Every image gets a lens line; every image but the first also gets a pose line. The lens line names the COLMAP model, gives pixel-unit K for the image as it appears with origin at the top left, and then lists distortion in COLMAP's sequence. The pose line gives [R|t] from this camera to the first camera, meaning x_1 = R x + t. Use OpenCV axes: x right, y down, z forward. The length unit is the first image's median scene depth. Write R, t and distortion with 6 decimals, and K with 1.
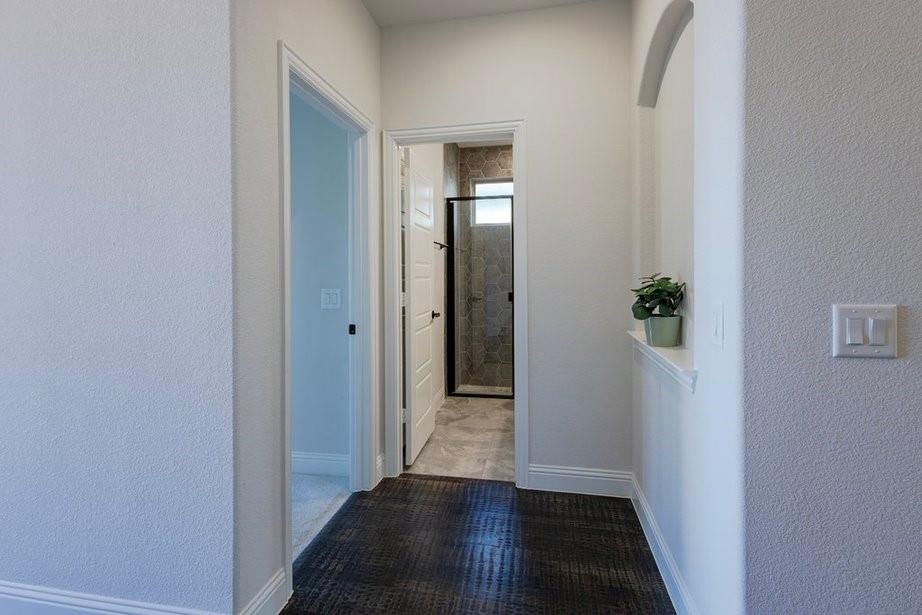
lens RADIAL K [[448.9, 0, 464.1], [0, 448.9, 275.8], [0, 0, 1]] dist [0.002433, -0.000153]
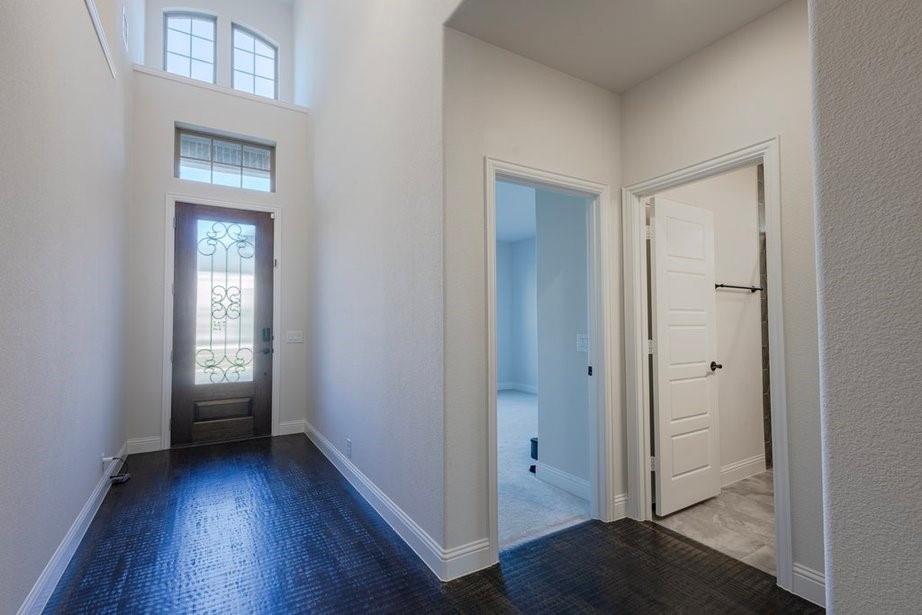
lens RADIAL K [[427.7, 0, 455.6], [0, 427.7, 306.3], [0, 0, 1]] dist [-0.000032, -0.000208]
pose [[0.650519, -0.023705, -0.759120, 0.327457], [-0.003770, 0.999400, -0.034439, -0.003956], [0.759481, 0.025265, 0.650039, 0.041344]]
